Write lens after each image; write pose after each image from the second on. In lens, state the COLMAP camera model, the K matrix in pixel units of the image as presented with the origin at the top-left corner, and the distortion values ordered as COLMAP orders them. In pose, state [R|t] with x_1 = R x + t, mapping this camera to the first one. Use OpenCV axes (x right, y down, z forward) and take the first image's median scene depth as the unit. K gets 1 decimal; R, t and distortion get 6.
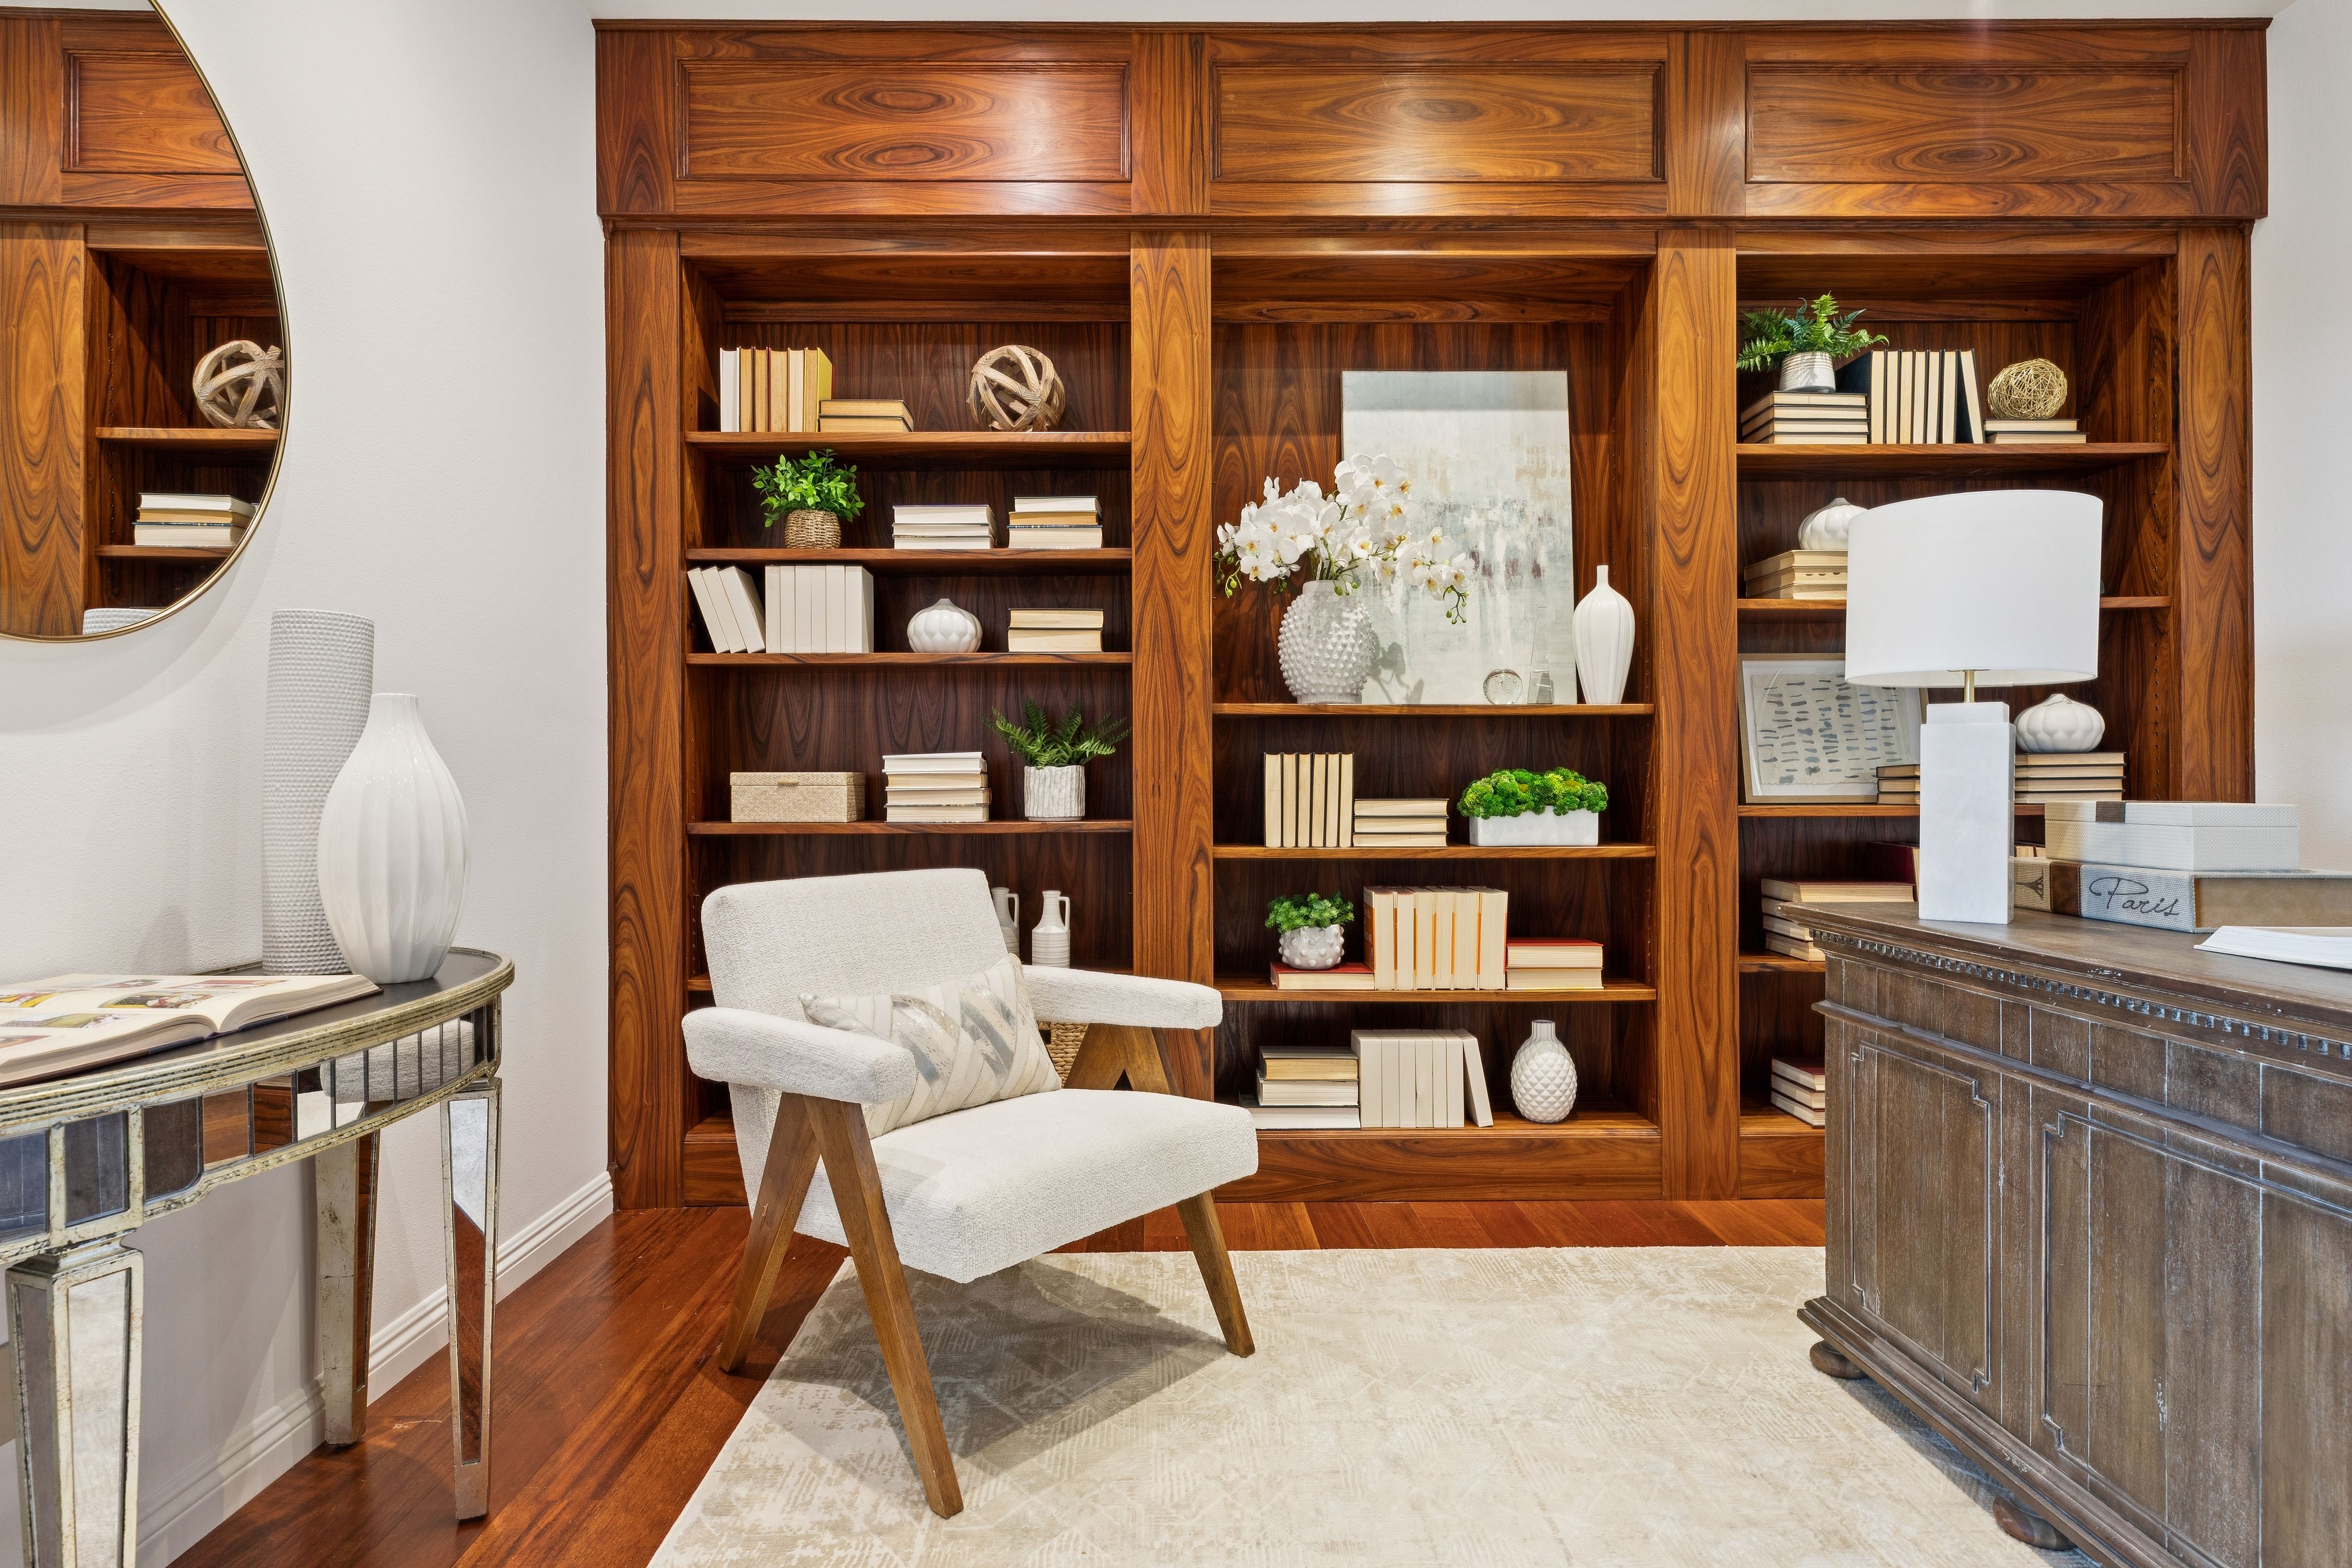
lens RADIAL K [[1270.6, 0, 1175.9], [0, 1270.6, 781.2], [0, 0, 1]] dist [0.005392, 0.000176]
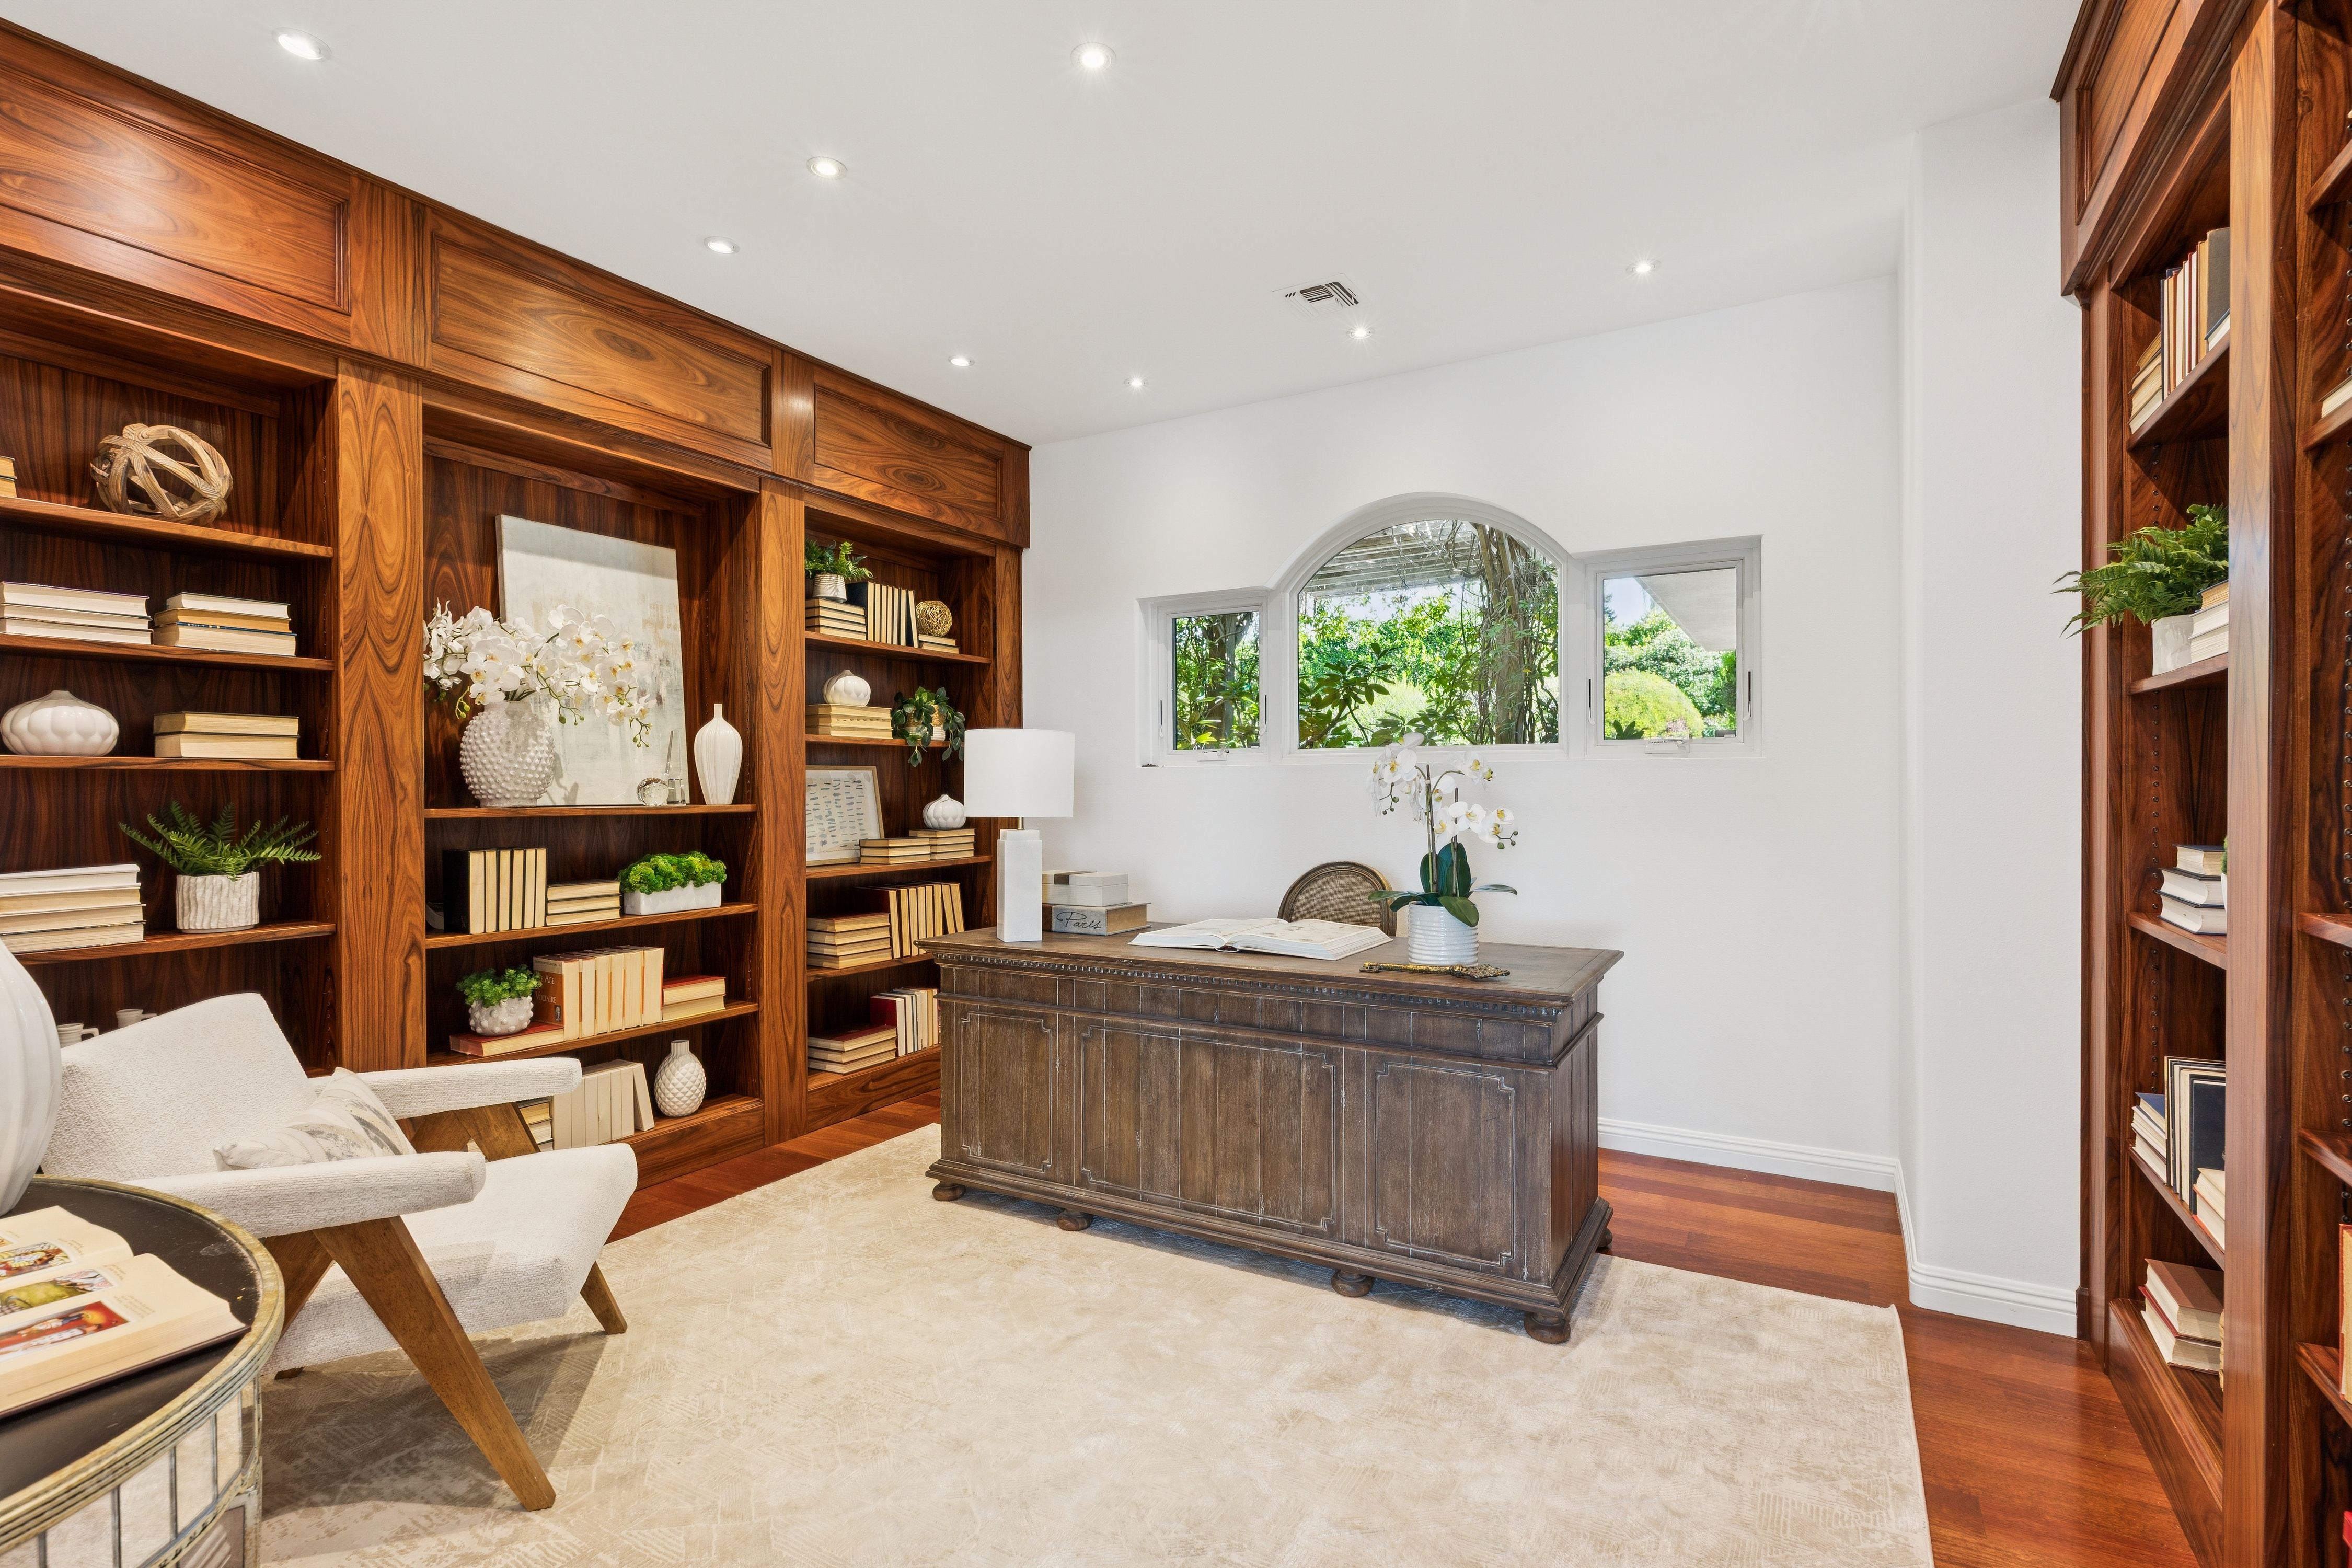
lens RADIAL K [[1154.0, 0, 1178.5], [0, 1154.0, 785.4], [0, 0, 1]] dist [0.003446, 0.000410]
pose [[0.509464, -0.000037, 0.860492, -0.504071], [-0.000206, 1.000000, 0.000165, -0.083072], [-0.860492, -0.000262, 0.509464, -0.074302]]
